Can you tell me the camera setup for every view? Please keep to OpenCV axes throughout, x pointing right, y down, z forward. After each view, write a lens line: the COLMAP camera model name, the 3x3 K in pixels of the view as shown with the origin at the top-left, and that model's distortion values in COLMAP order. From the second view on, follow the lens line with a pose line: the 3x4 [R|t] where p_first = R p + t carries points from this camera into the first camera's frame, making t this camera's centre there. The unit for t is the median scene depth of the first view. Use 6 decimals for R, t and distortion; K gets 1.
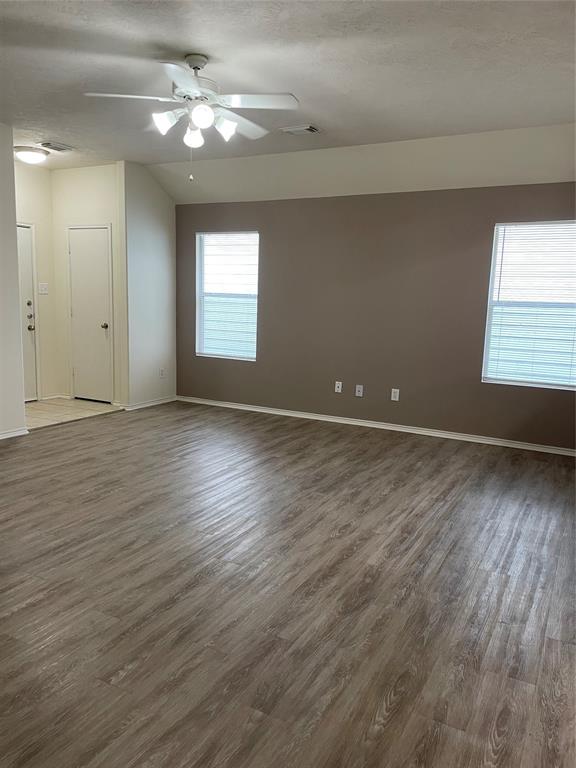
lens RADIAL K [[574.3, 0, 288.5], [0, 574.3, 383.2], [0, 0, 1]] dist [-0.004791, -0.002846]
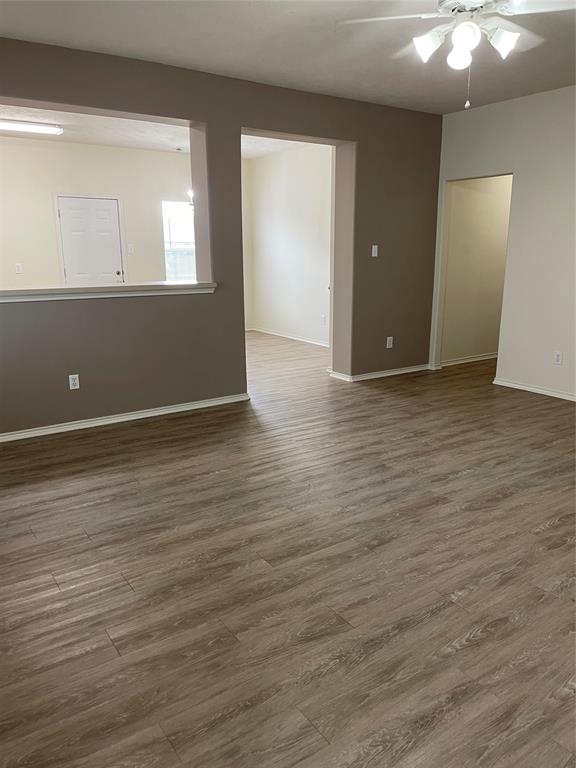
lens RADIAL K [[574.3, 0, 290.0], [0, 574.3, 384.8], [0, 0, 1]] dist [-0.004791, -0.002846]
pose [[-0.886919, -0.129580, 0.443377, -0.404000], [0.051968, 0.925763, 0.374516, -0.349799], [-0.458992, 0.355206, -0.814343, 2.152748]]
